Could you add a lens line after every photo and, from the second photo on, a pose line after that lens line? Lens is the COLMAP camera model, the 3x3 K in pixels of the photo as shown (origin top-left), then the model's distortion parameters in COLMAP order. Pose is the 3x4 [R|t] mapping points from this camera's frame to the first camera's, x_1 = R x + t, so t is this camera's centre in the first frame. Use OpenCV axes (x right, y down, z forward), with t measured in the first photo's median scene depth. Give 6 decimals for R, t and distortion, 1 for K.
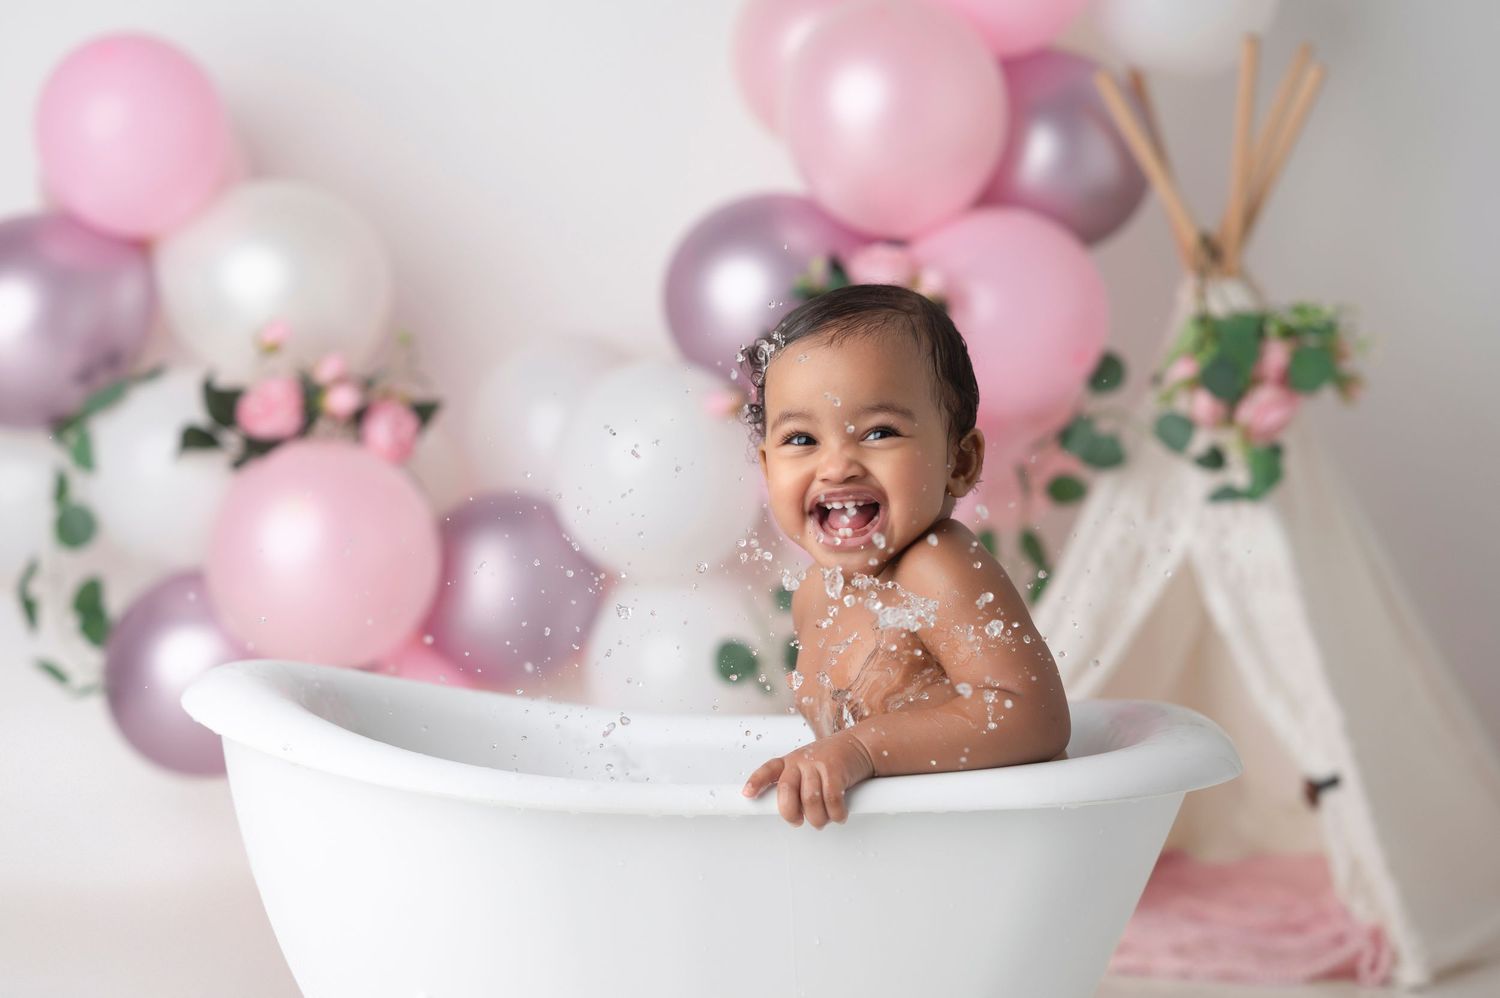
lens RADIAL K [[4036.4, 0, 752.5], [0, 4036.4, 491.0], [0, 0, 1]] dist [-0.010907, 0.000000]
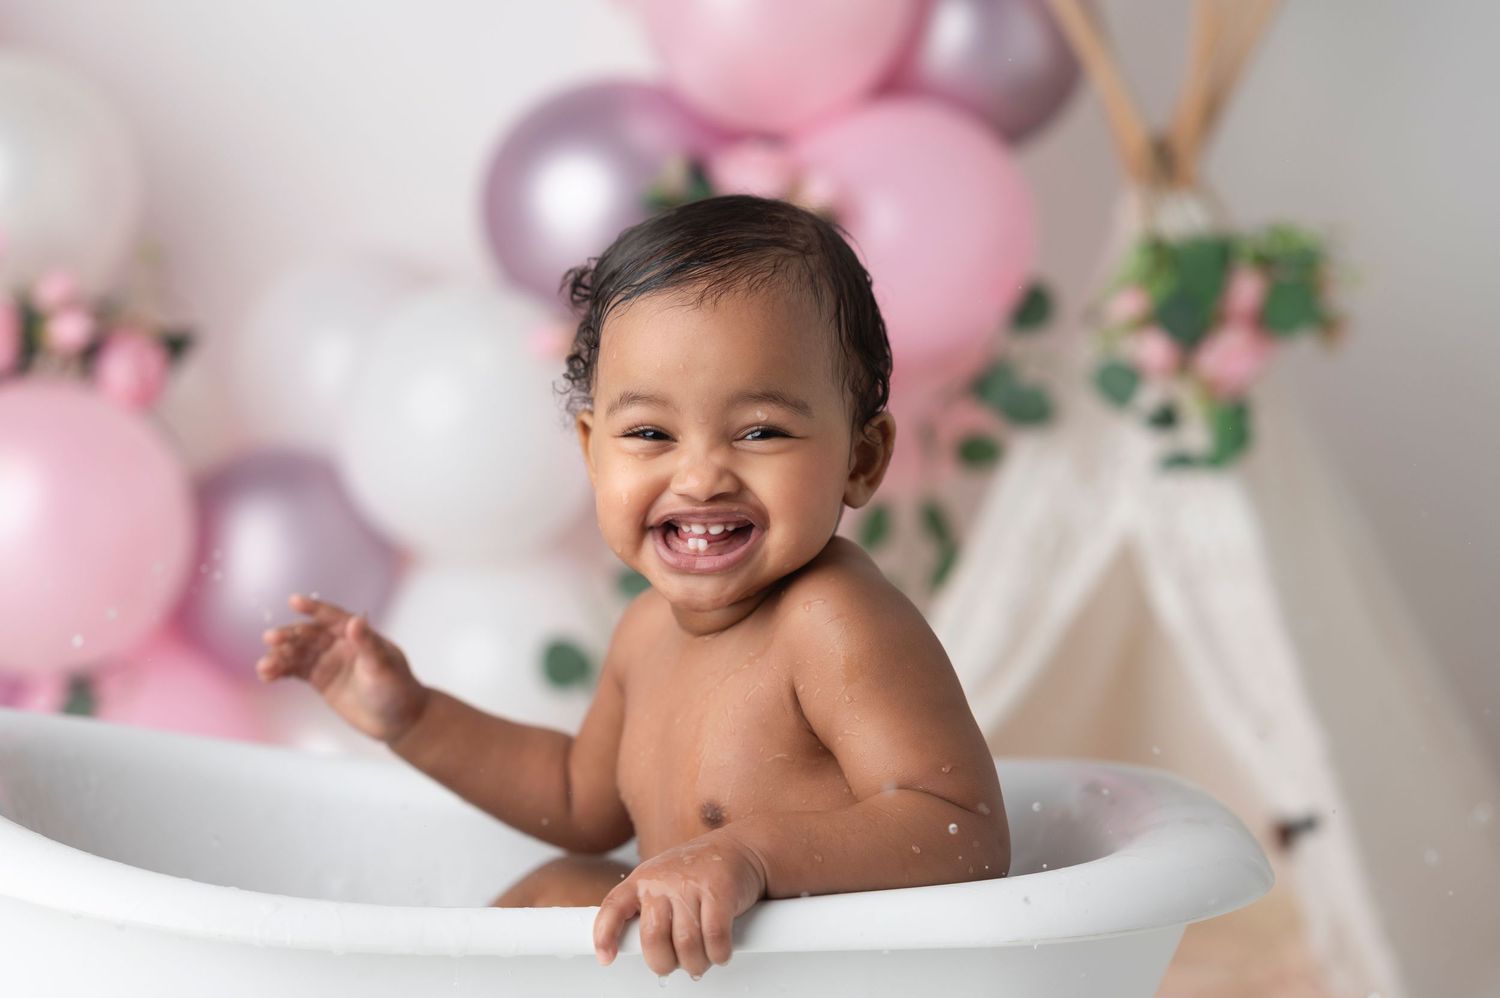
lens RADIAL K [[4036.4, 0, 762.2], [0, 4036.4, 491.4], [0, 0, 1]] dist [-0.010907, 0.000000]
pose [[0.999128, 0.011753, 0.040064, 0.002548], [-0.013000, 0.999435, 0.030993, -0.016963], [-0.039677, -0.031486, 0.998716, 0.202199]]
